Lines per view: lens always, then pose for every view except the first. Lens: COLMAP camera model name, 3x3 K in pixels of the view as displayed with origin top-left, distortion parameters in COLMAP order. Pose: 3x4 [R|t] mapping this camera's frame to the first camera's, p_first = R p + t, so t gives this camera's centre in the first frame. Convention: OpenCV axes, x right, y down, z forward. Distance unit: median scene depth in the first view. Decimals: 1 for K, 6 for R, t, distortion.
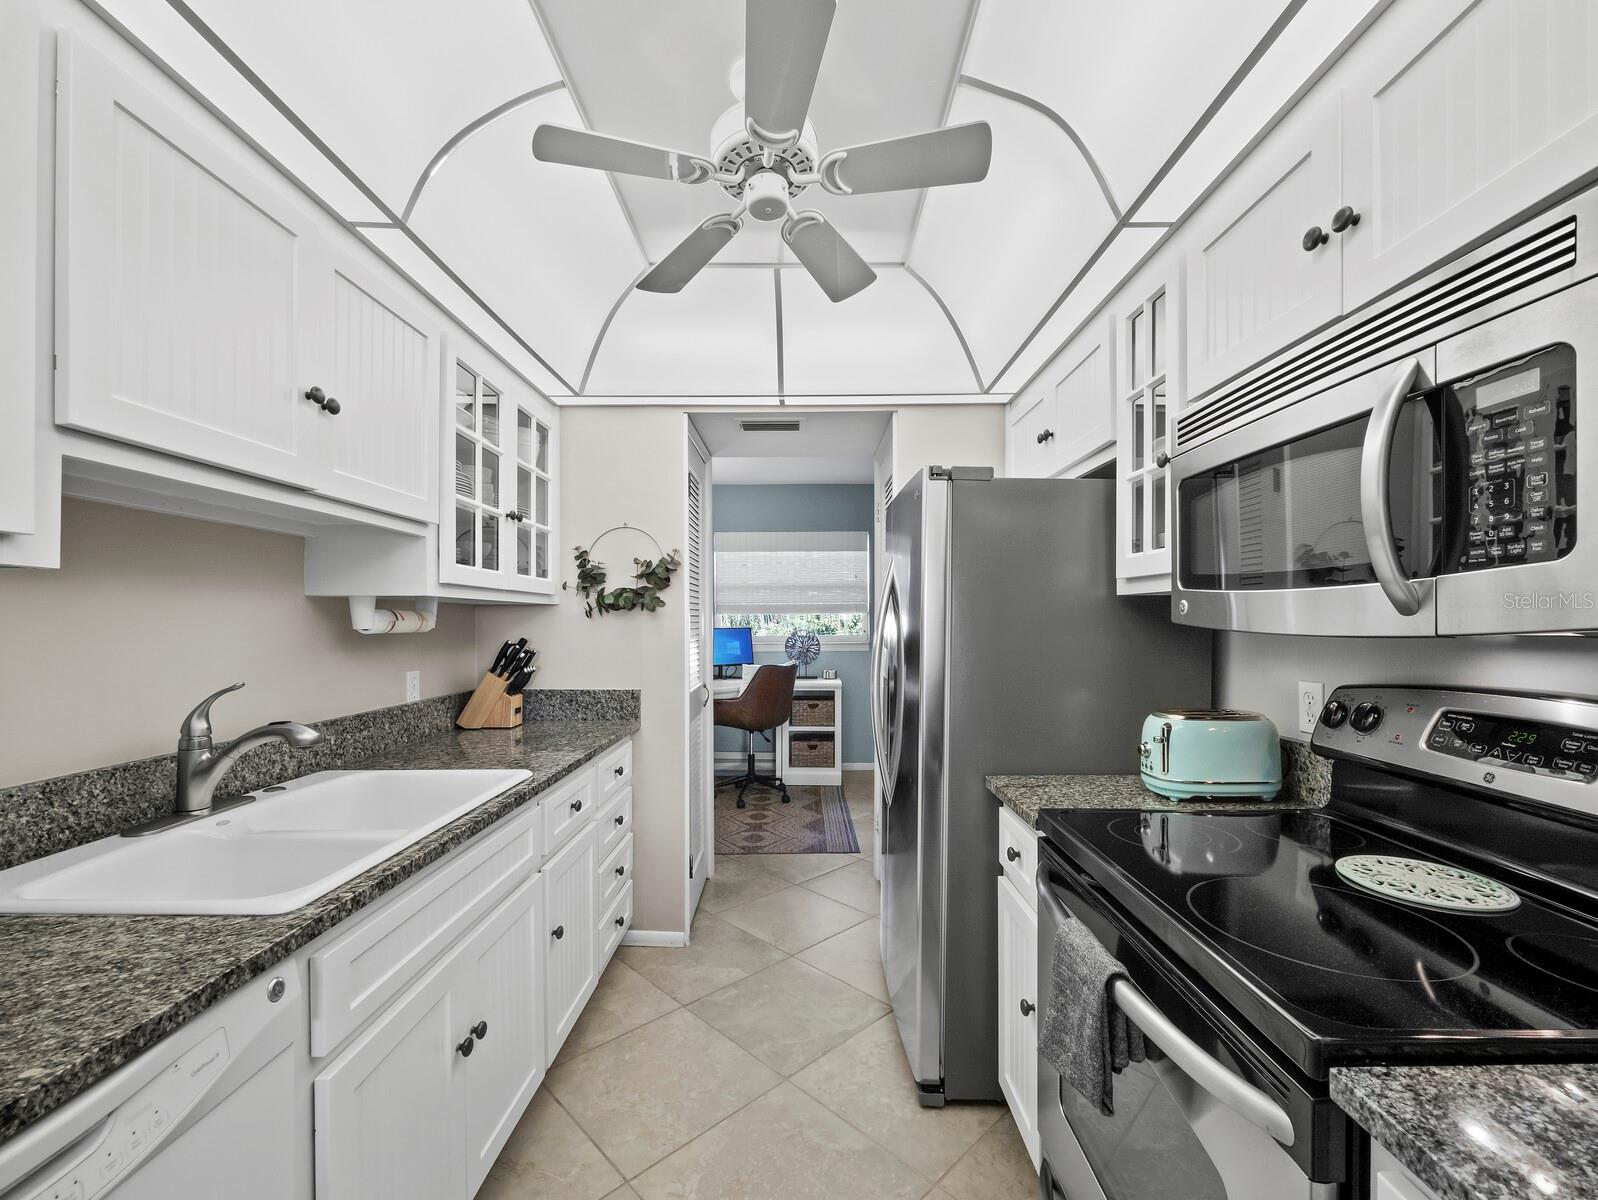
lens RADIAL K [[682.6, 0, 799.3], [0, 682.6, 609.7], [0, 0, 1]] dist [0.001416, 0.000337]
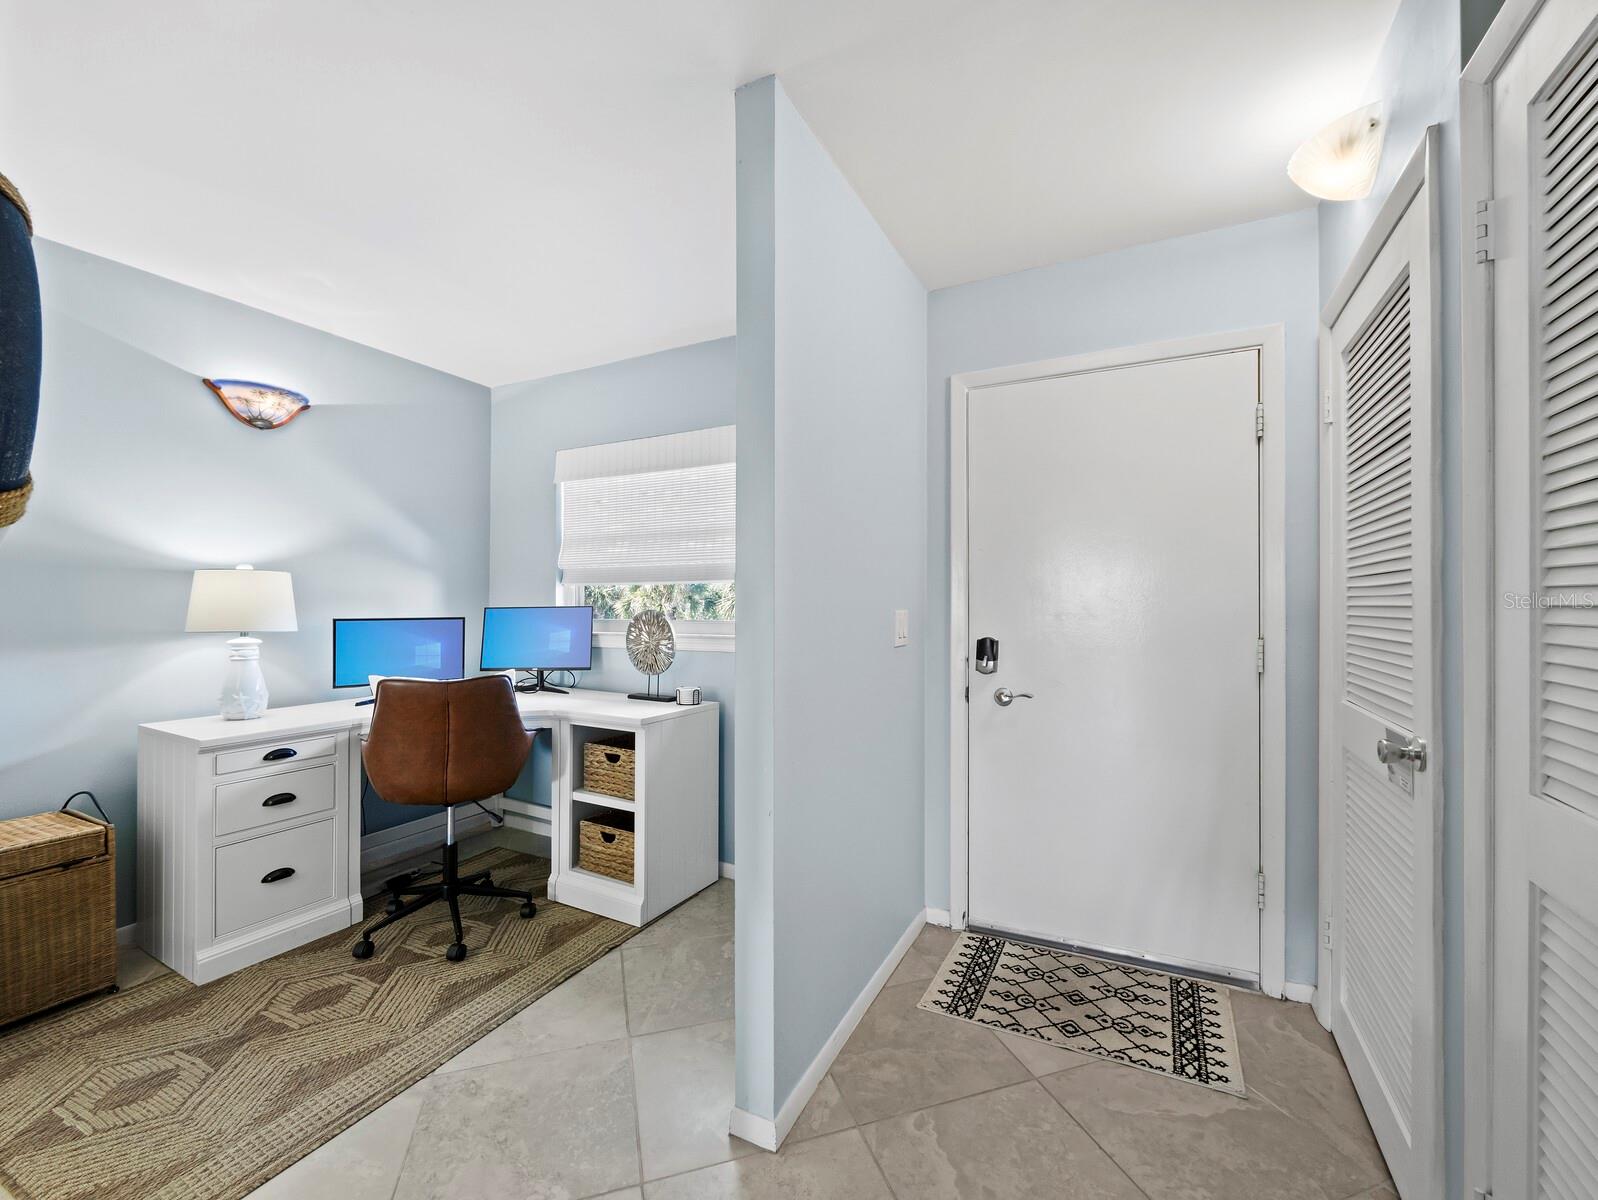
lens RADIAL K [[682.6, 0, 799.3], [0, 682.6, 609.7], [0, 0, 1]] dist [0.001416, 0.000337]
pose [[0.899895, -0.003714, -0.436090, 0.376059], [0.009836, 0.999882, 0.011783, 0.025820], [0.435995, -0.014893, 0.899826, 0.608550]]
